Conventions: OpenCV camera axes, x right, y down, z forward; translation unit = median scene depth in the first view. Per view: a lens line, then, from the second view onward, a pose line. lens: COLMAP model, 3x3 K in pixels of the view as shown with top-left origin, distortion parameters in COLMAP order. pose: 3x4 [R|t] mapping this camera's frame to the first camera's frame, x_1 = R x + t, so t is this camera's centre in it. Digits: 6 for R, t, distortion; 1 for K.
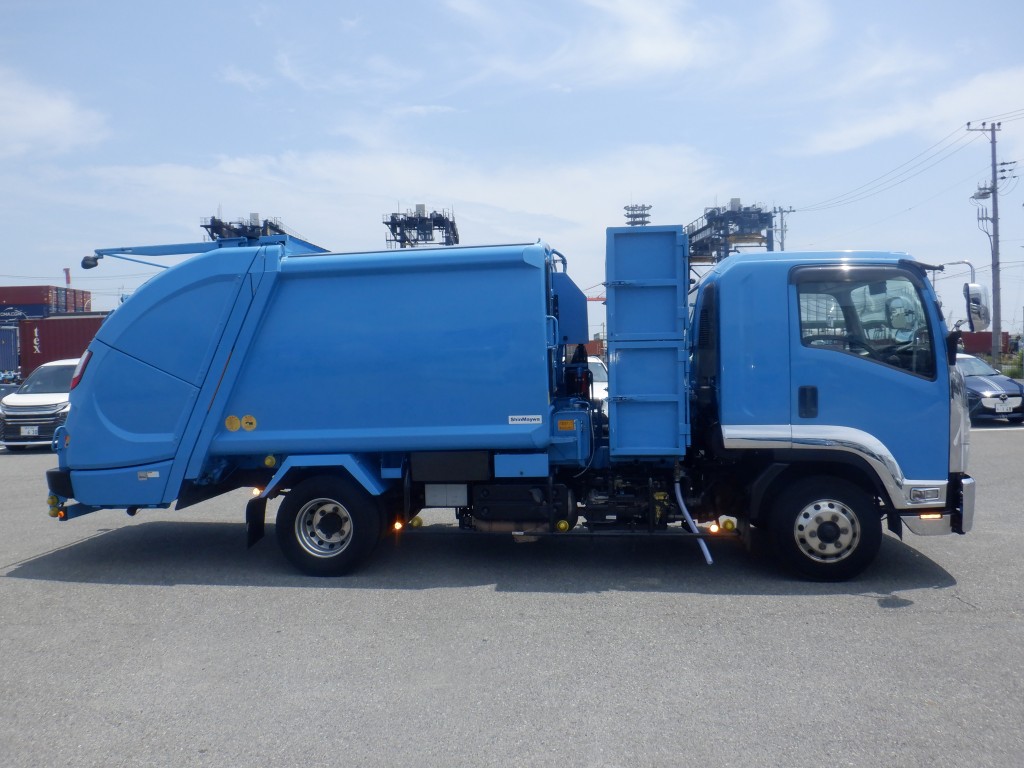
lens RADIAL K [[833.5, 0, 493.8], [0, 833.5, 387.4], [0, 0, 1]] dist [-0.023985, 0.000234]
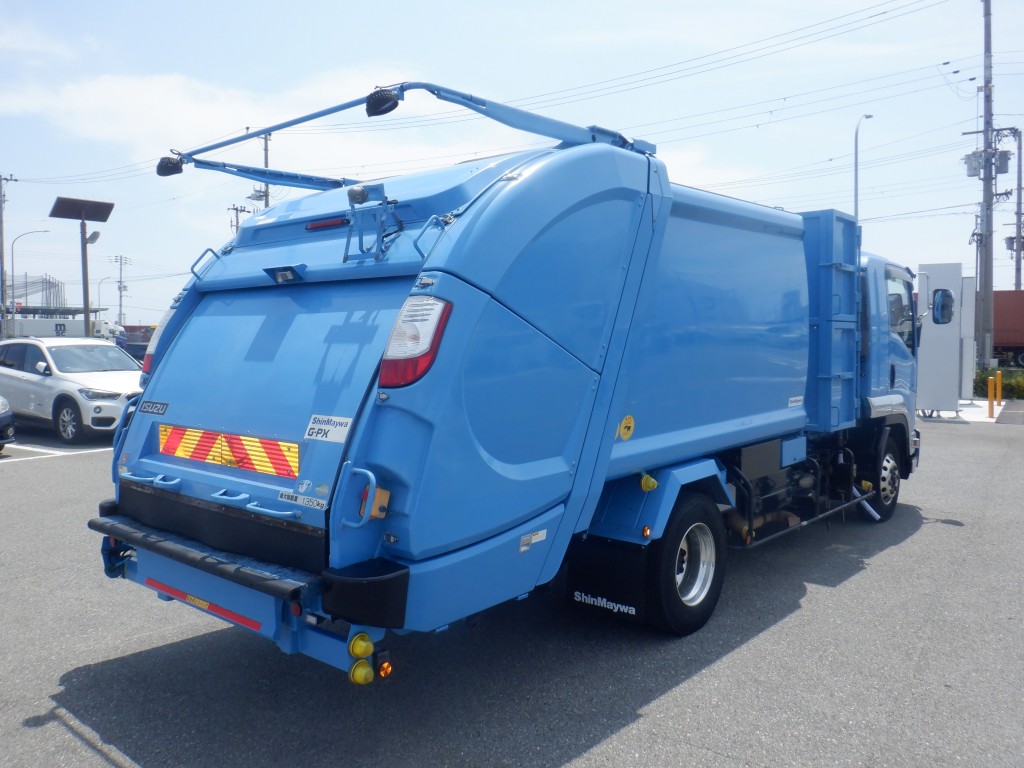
lens RADIAL K [[833.5, 0, 506.3], [0, 833.5, 393.5], [0, 0, 1]] dist [-0.023985, 0.000234]
pose [[0.557330, -0.037482, 0.829445, -0.899222], [0.021455, 0.999297, 0.030741, -0.005292], [-0.830014, 0.000663, 0.557742, 0.742059]]
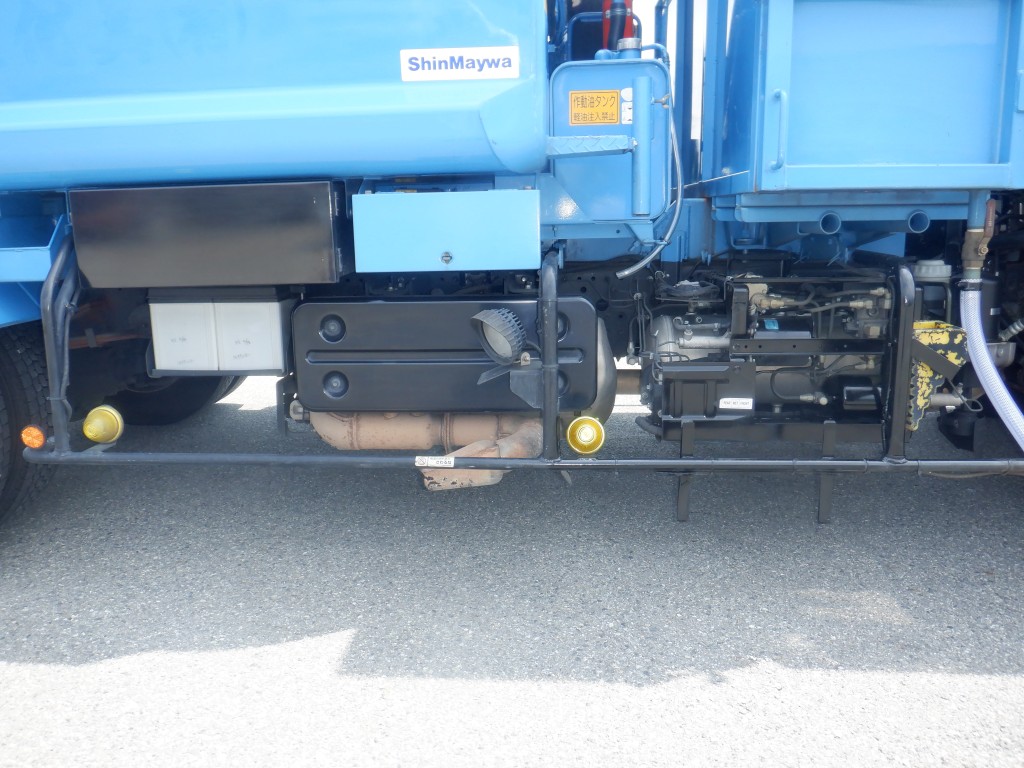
lens RADIAL K [[833.5, 0, 505.1], [0, 833.5, 376.8], [0, 0, 1]] dist [-0.023985, 0.000234]
pose [[0.997275, -0.005801, 0.073543, 0.031199], [-0.006147, 0.986902, 0.161204, 0.095836], [-0.073515, -0.161217, 0.984177, 0.696857]]
